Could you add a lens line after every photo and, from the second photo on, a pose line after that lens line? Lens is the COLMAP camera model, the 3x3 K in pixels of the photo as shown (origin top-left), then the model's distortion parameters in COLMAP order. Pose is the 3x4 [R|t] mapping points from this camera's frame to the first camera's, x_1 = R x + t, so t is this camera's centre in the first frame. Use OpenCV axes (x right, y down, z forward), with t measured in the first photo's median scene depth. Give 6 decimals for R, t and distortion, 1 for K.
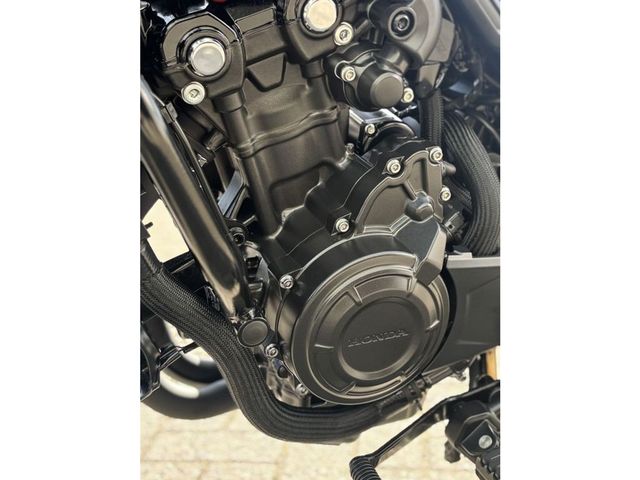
lens RADIAL K [[709.7, 0, 320.0], [0, 709.7, 240.0], [0, 0, 1]] dist [0.208749, -0.693584]
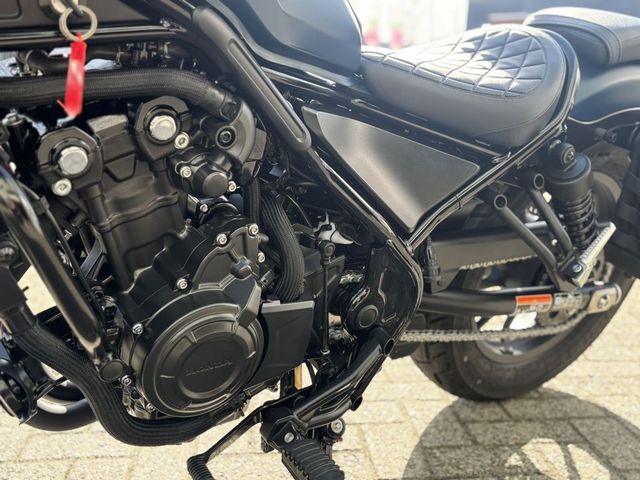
lens RADIAL K [[709.7, 0, 320.0], [0, 709.7, 240.0], [0, 0, 1]] dist [0.208749, -0.693584]
pose [[0.980544, -0.004252, 0.196252, 0.022039], [-0.004850, 0.998935, 0.045875, -0.162497], [-0.196238, -0.045934, 0.979480, -0.341186]]
